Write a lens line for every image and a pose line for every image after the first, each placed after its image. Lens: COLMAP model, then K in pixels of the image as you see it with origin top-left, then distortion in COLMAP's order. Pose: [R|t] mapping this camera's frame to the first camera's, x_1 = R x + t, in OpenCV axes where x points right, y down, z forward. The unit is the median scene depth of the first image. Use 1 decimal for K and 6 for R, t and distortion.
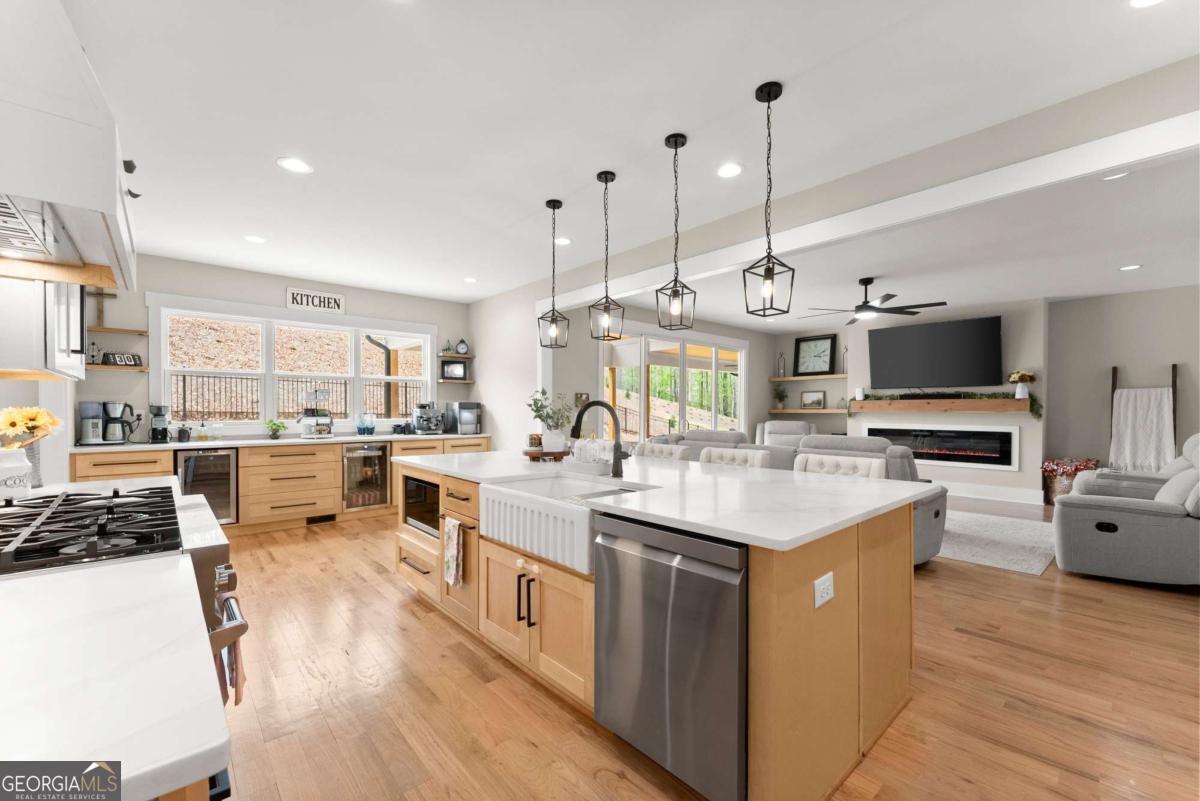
lens RADIAL K [[493.2, 0, 601.2], [0, 493.2, 407.6], [0, 0, 1]] dist [-0.004070, 0.000751]
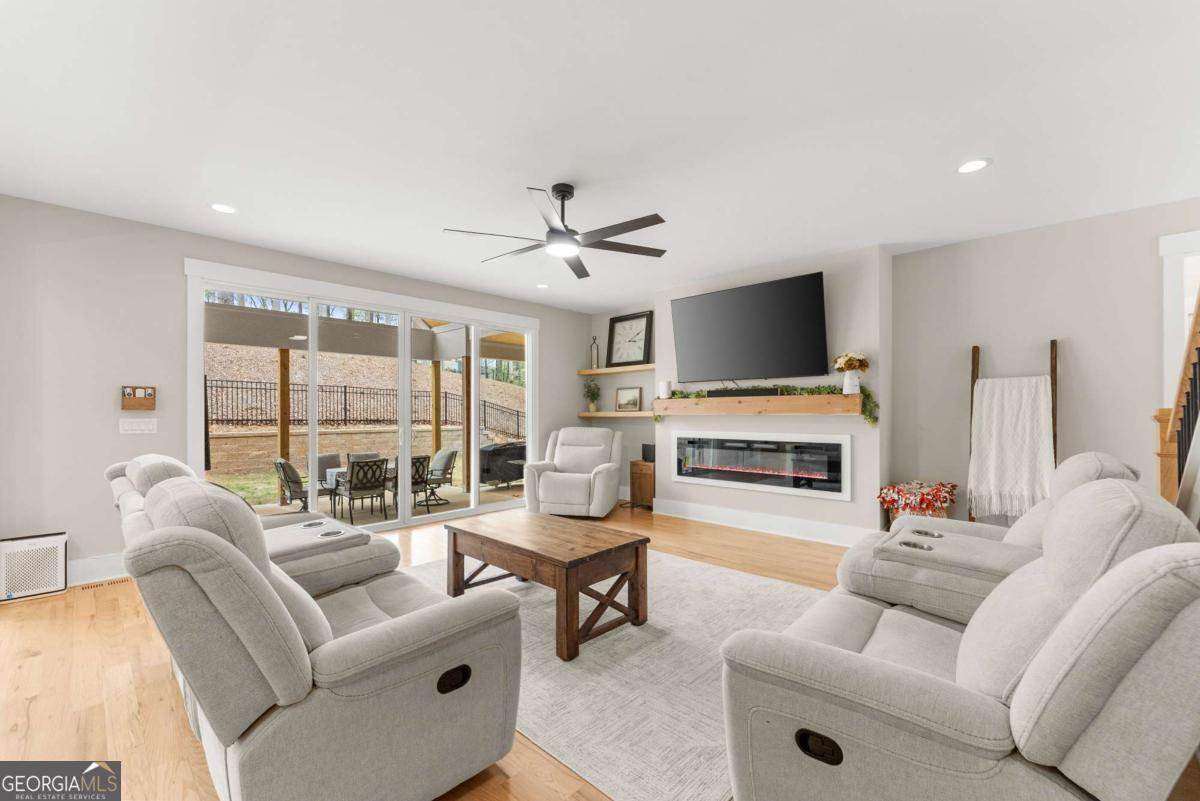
lens RADIAL K [[493.2, 0, 603.6], [0, 493.2, 404.6], [0, 0, 1]] dist [-0.004070, 0.000751]
pose [[0.996122, -0.004620, 0.087859, 0.449786], [0.005683, 0.999914, -0.011854, 0.002060], [-0.087796, 0.012307, 0.996062, 0.351936]]
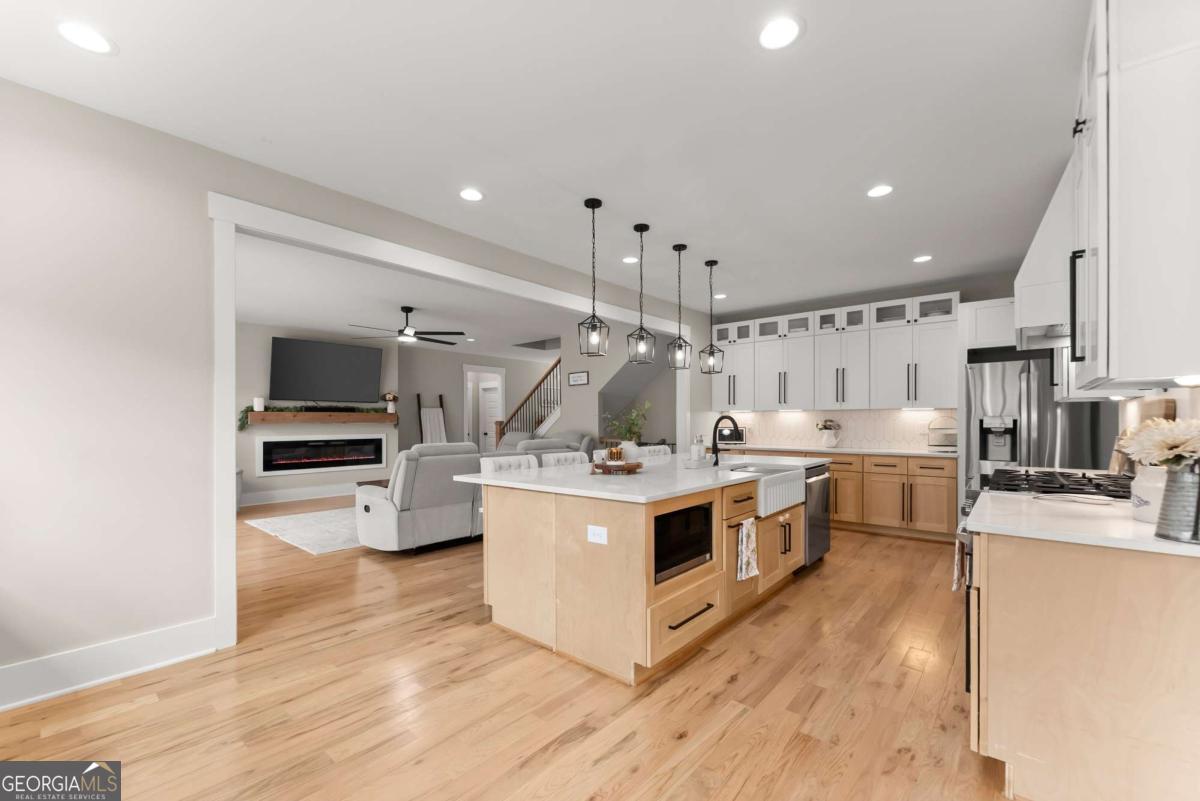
lens RADIAL K [[493.2, 0, 596.0], [0, 493.2, 423.6], [0, 0, 1]] dist [-0.004070, 0.000751]
pose [[-0.130714, -0.006383, 0.991400, -0.553878], [-0.000660, 0.999980, 0.006351, 0.001458], [-0.991420, 0.000176, -0.130715, 0.606561]]
